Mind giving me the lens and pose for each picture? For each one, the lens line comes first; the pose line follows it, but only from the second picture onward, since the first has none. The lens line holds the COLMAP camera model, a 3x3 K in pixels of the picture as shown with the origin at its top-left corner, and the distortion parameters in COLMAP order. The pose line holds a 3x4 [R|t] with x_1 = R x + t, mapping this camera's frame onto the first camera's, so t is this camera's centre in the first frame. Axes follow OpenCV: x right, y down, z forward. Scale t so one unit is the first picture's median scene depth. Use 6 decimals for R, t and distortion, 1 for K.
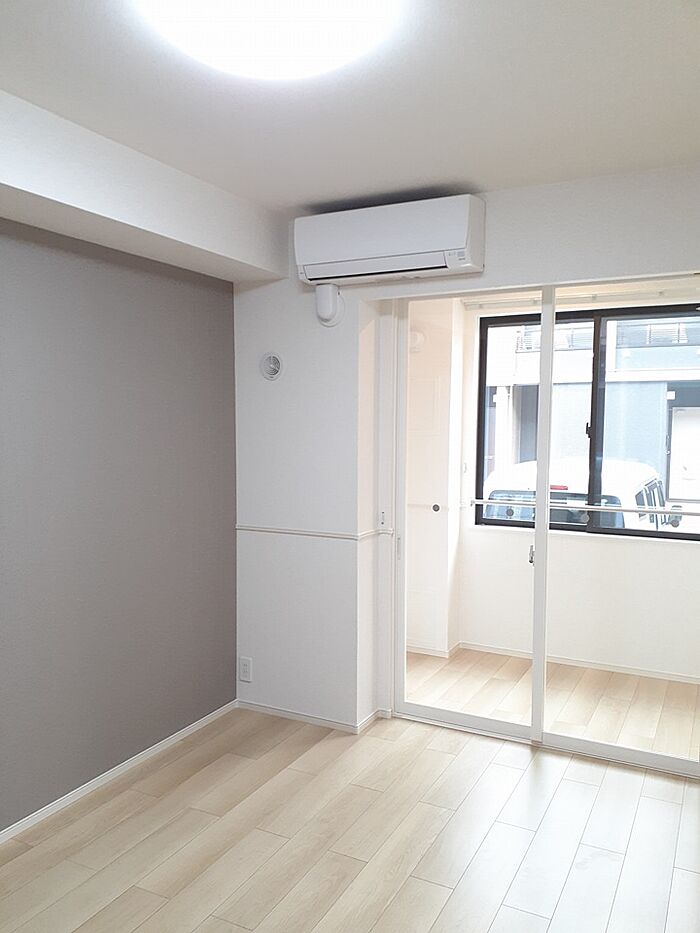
lens RADIAL K [[742.8, 0, 350.7], [0, 742.8, 465.3], [0, 0, 1]] dist [0.011928, -0.031432]
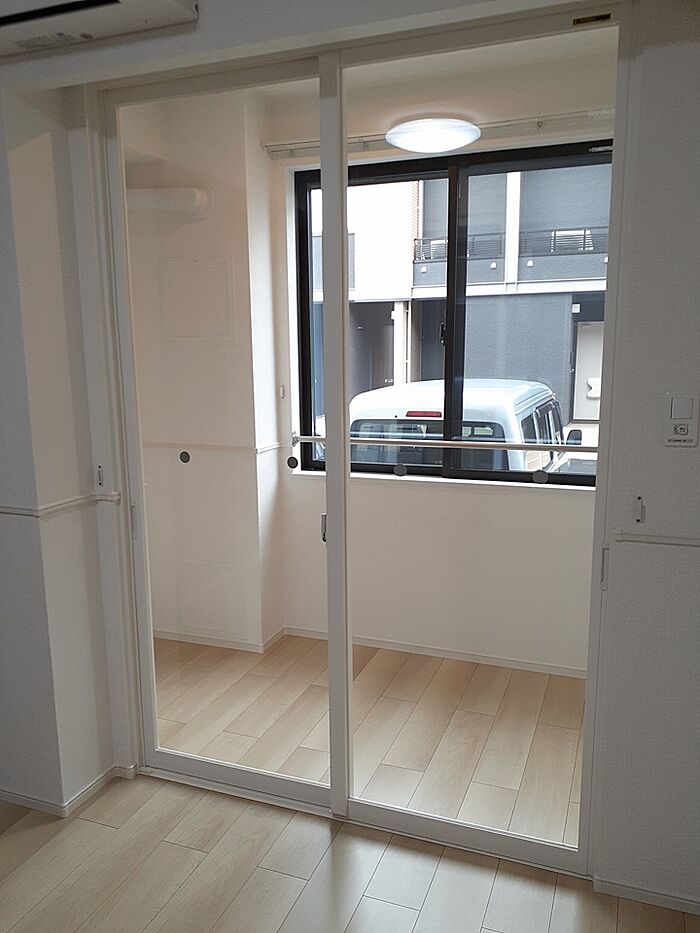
lens RADIAL K [[742.8, 0, 349.3], [0, 742.8, 471.5], [0, 0, 1]] dist [0.011928, -0.031432]
pose [[0.994070, -0.032971, 0.103622, 0.156938], [0.021592, 0.993799, 0.109076, 0.003359], [-0.106576, -0.106191, 0.988618, 0.305749]]
